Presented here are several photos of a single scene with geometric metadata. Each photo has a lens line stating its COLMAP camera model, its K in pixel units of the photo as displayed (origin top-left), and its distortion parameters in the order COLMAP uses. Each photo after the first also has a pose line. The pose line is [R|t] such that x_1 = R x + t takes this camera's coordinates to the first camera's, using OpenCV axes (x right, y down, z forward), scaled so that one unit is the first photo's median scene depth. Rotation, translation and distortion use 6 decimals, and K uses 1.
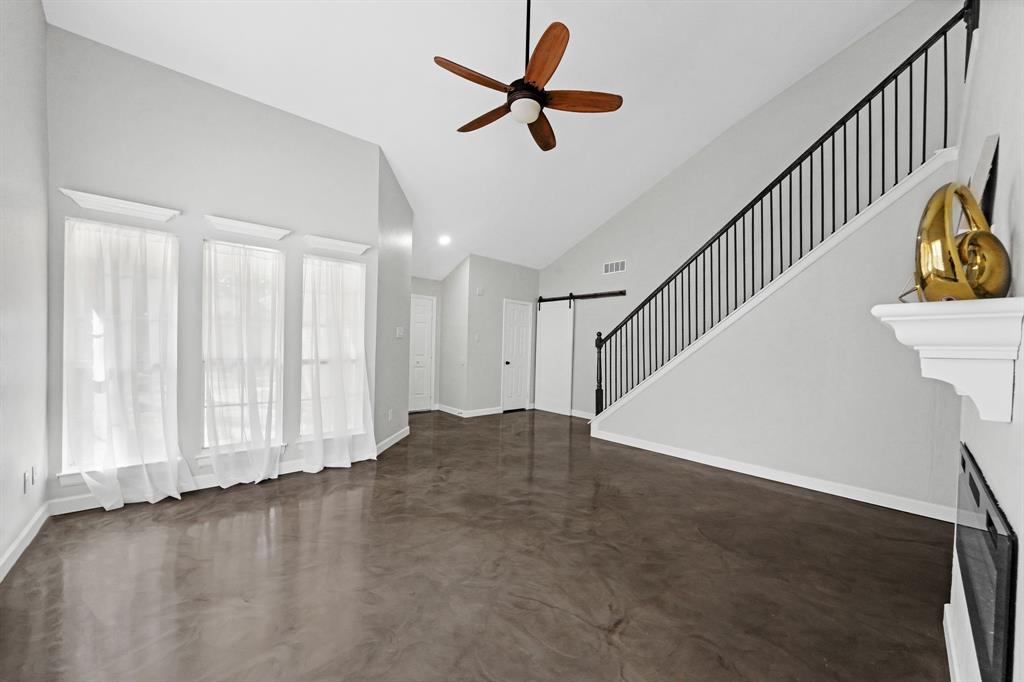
lens RADIAL K [[357.8, 0, 506.2], [0, 357.8, 346.3], [0, 0, 1]] dist [-0.000649, 0.000004]
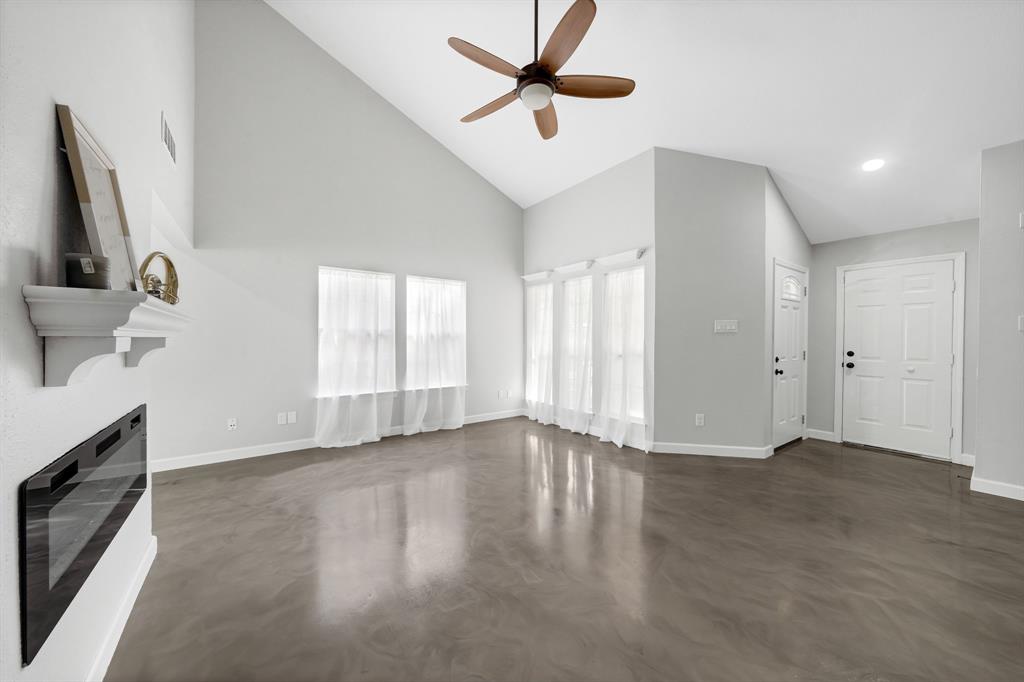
lens RADIAL K [[357.8, 0, 494.3], [0, 357.8, 342.7], [0, 0, 1]] dist [-0.002488, -0.000096]
pose [[-0.098621, -0.009894, -0.995076, 0.820475], [-0.013741, 0.999869, -0.008580, 0.016508], [0.995030, 0.012827, -0.098744, 0.771672]]
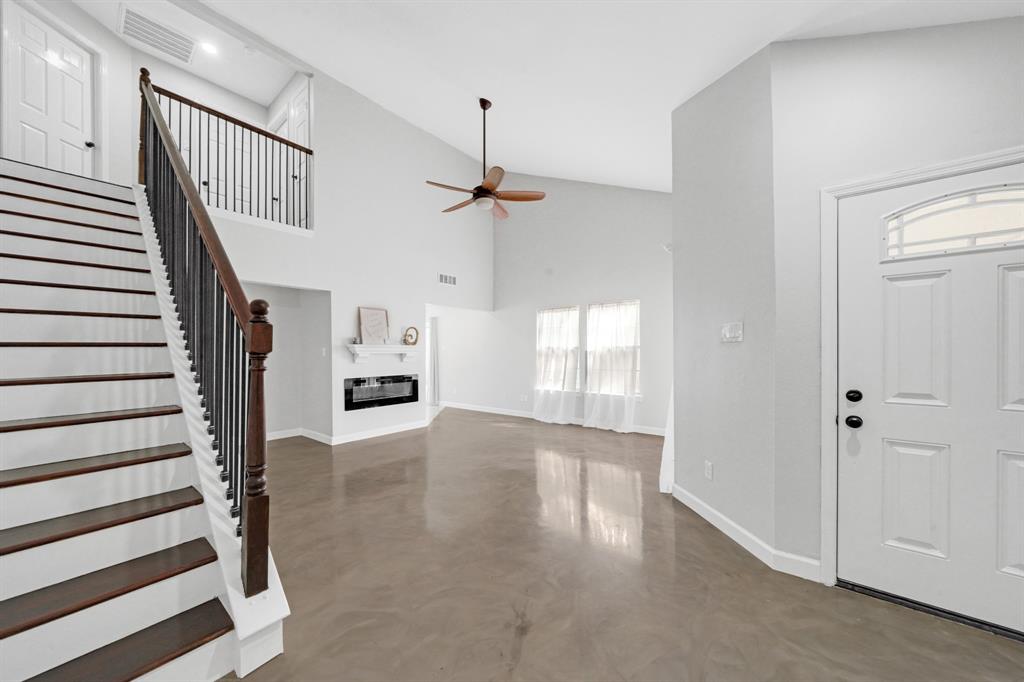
lens RADIAL K [[357.8, 0, 506.2], [0, 357.8, 346.3], [0, 0, 1]] dist [-0.000649, 0.000004]
pose [[-0.974547, -0.024048, -0.222888, 0.270988], [-0.023597, 0.999711, -0.004686, -0.029394], [0.222937, 0.000693, -0.974833, 2.037928]]
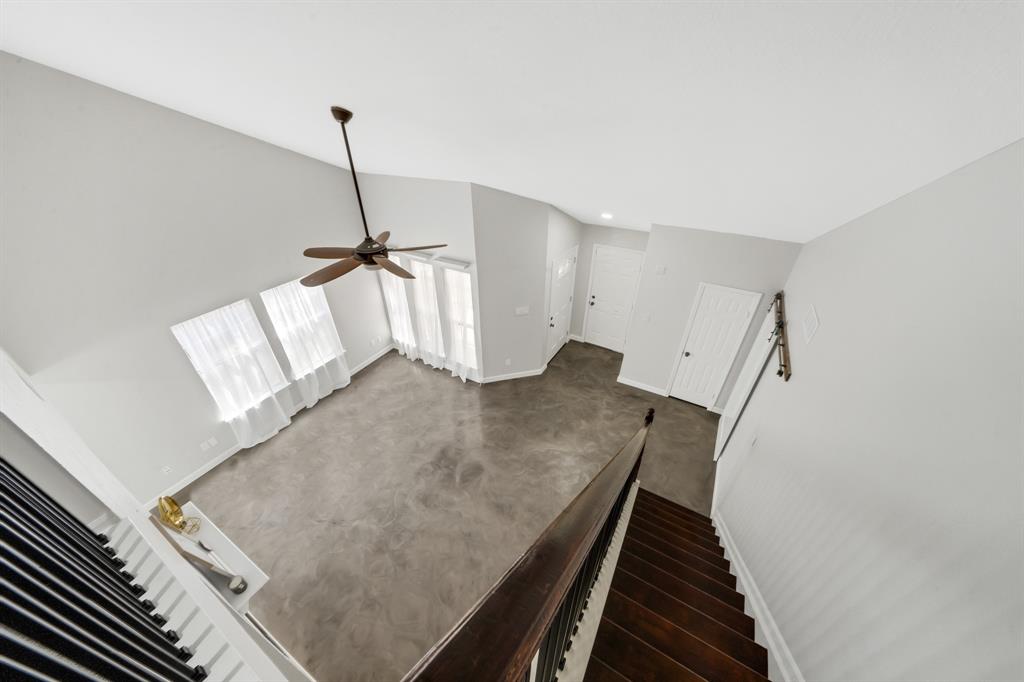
lens RADIAL K [[357.8, 0, 506.2], [0, 357.8, 346.3], [0, 0, 1]] dist [-0.000649, 0.000004]
pose [[0.322233, 0.513555, -0.795253, 1.077374], [0.009335, 0.838297, 0.545134, -0.883593], [0.946614, -0.183084, 0.265333, 0.820537]]
